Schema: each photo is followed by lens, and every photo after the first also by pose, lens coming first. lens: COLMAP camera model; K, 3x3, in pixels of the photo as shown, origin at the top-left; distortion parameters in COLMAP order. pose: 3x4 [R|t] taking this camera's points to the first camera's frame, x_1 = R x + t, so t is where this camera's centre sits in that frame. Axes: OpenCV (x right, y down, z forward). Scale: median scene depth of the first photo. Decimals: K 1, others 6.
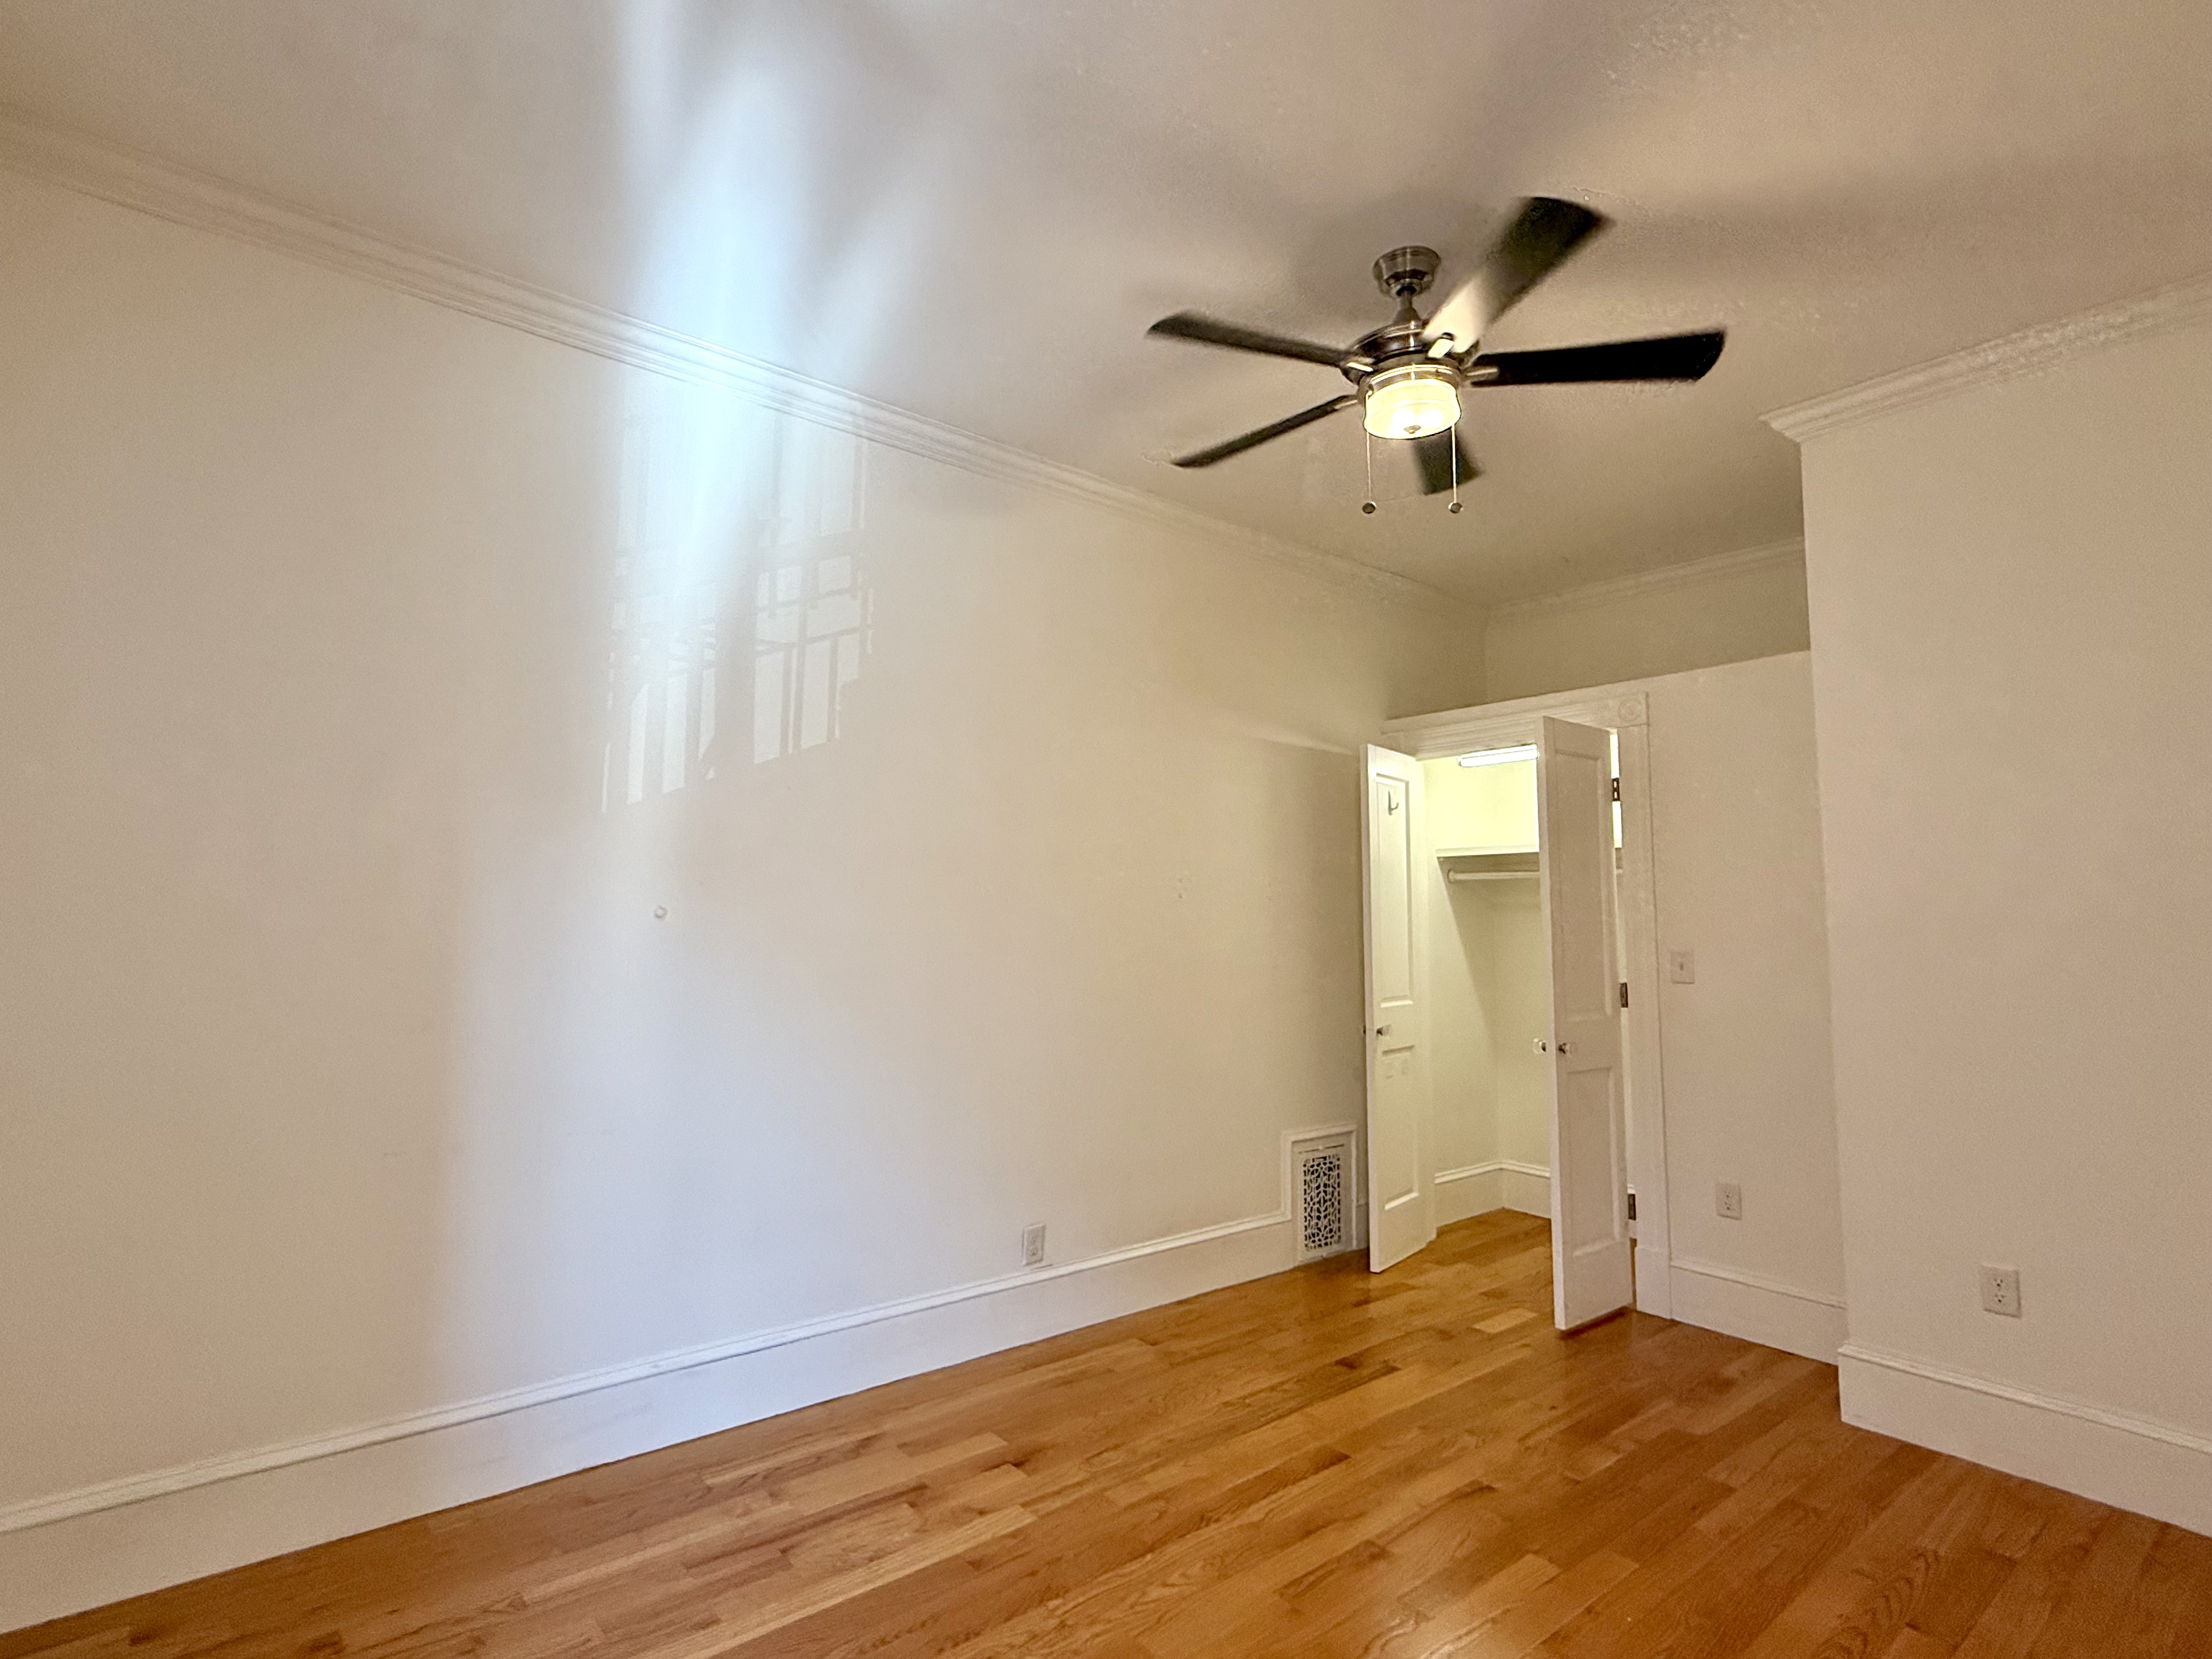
lens RADIAL K [[1105.7, 0, 1107.1], [0, 1105.7, 829.6], [0, 0, 1]] dist [-0.000275, 0.000289]
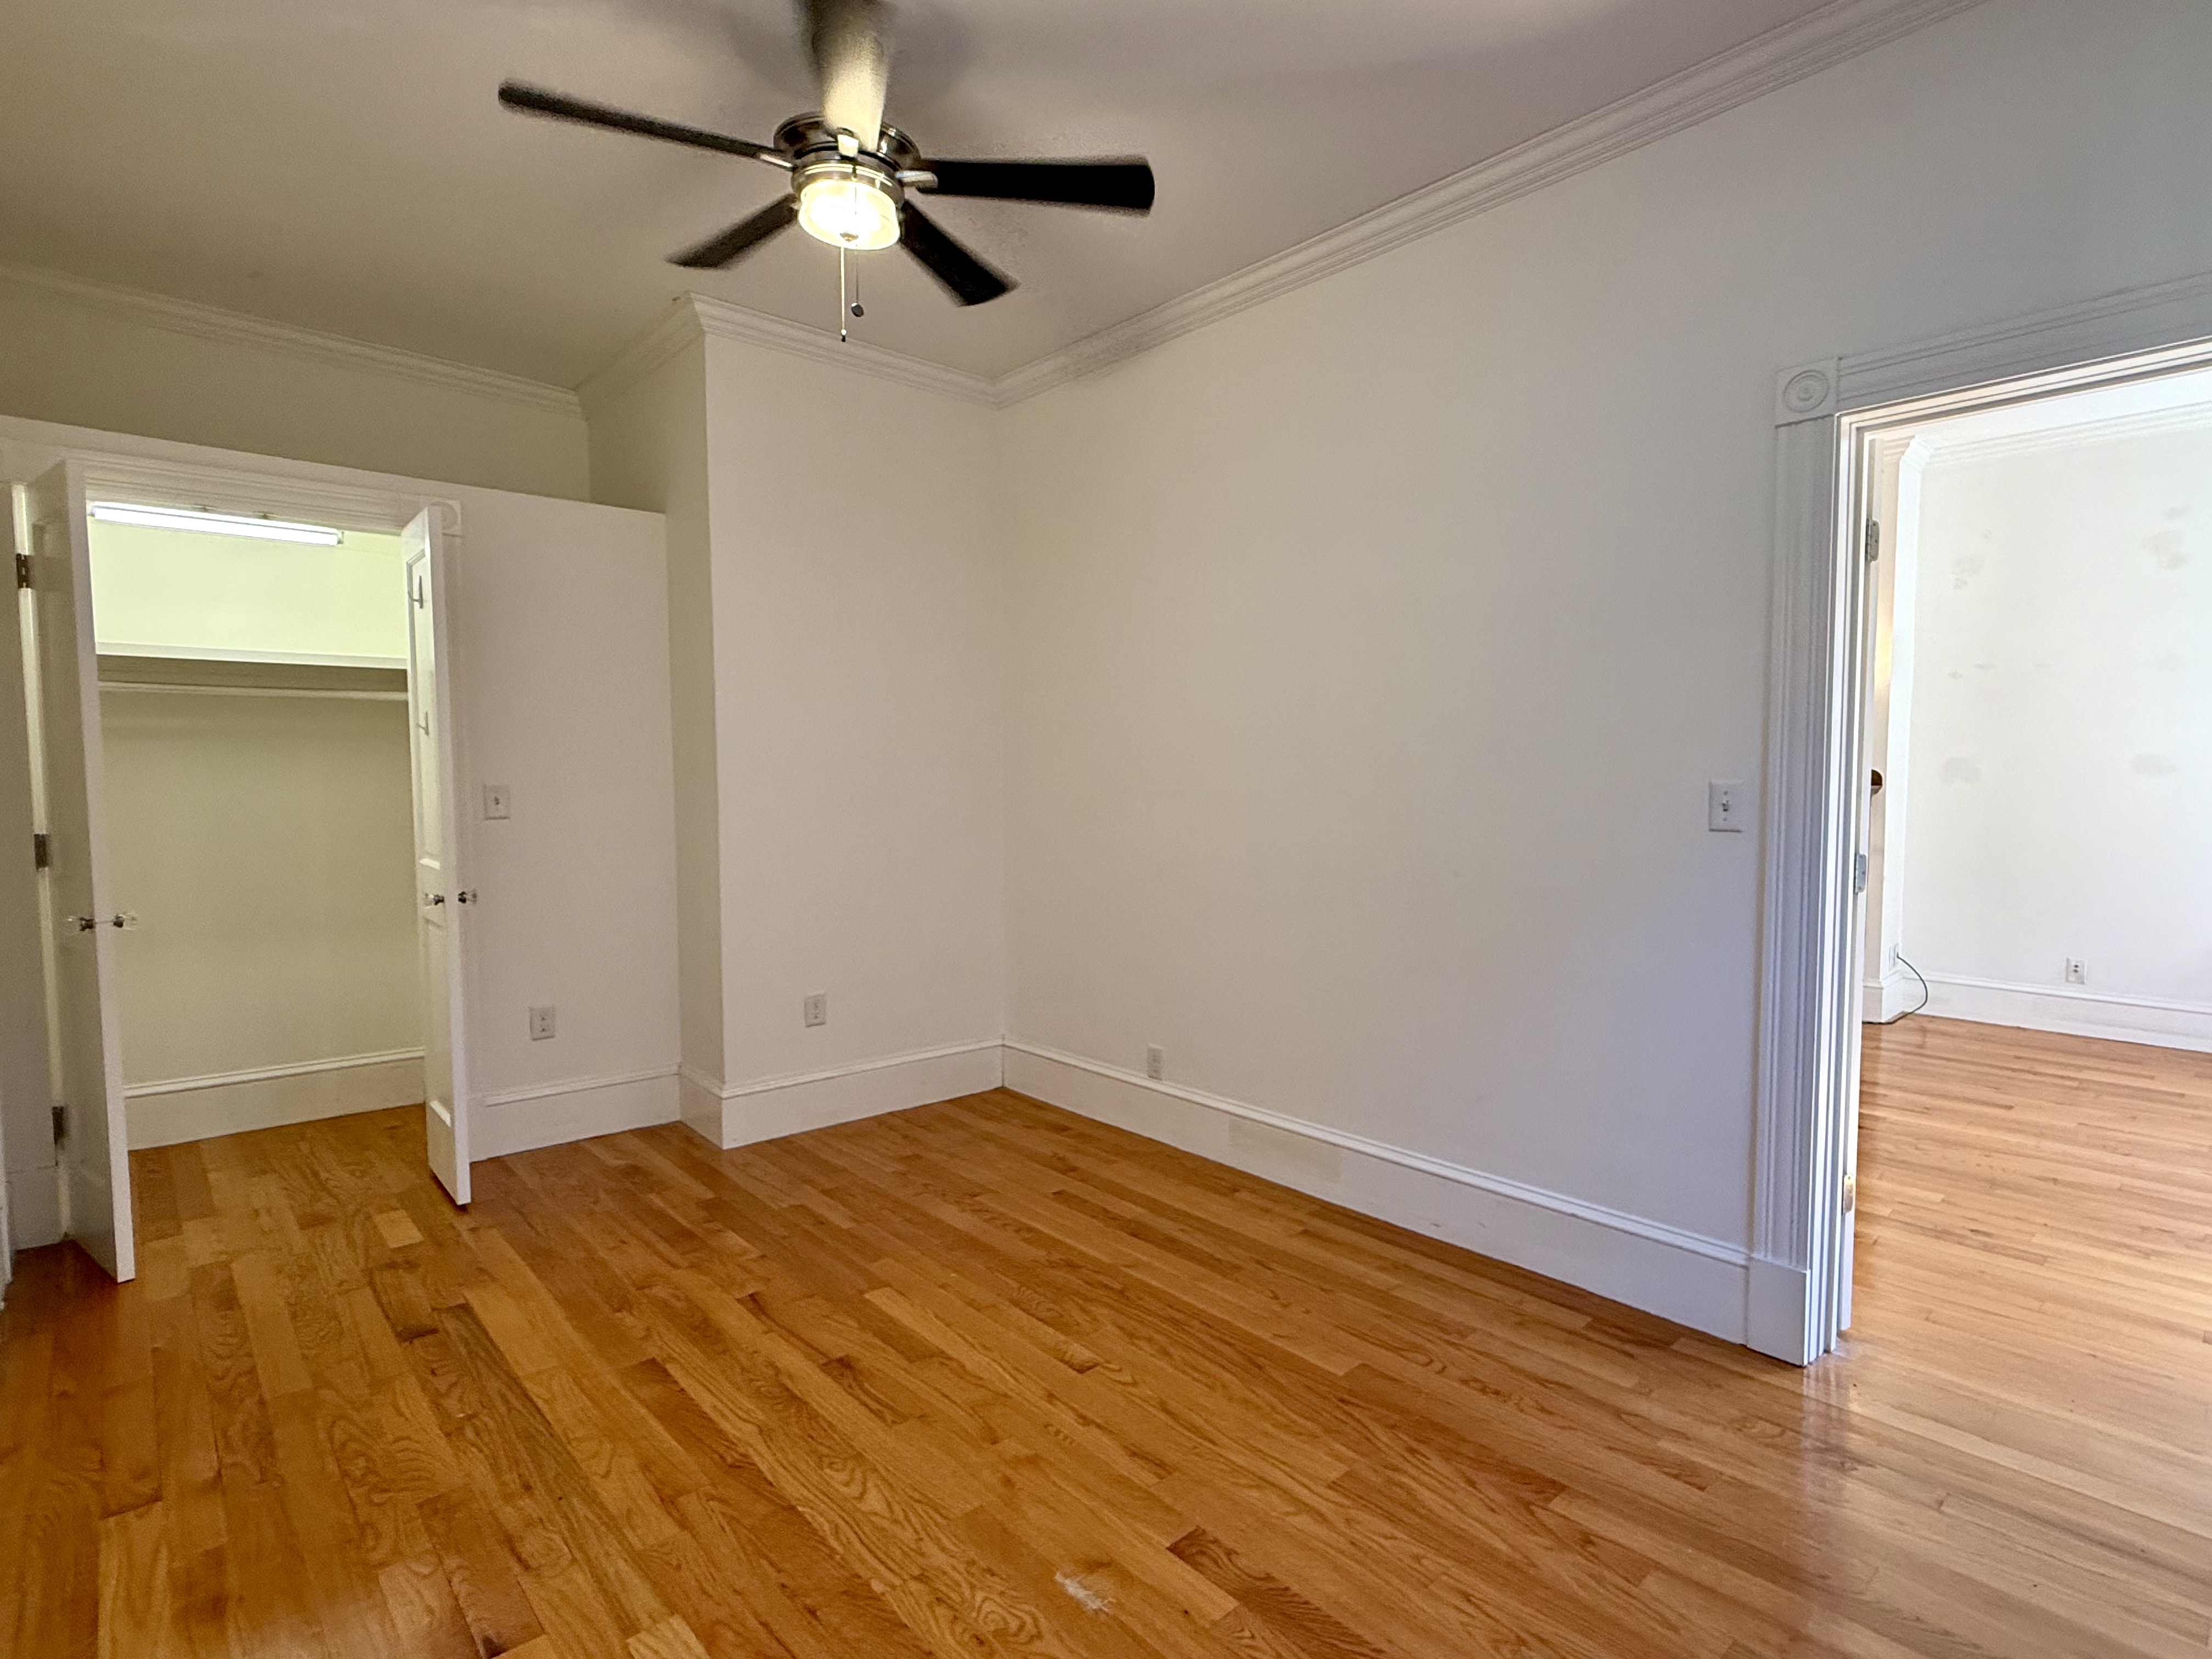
lens RADIAL K [[1105.7, 0, 1107.1], [0, 1105.7, 829.6], [0, 0, 1]] dist [-0.000275, 0.000289]
pose [[-0.043442, -0.063141, 0.997059, -0.632033], [-0.086656, 0.994478, 0.059202, 0.060853], [-0.995291, -0.083829, -0.048673, 0.695892]]
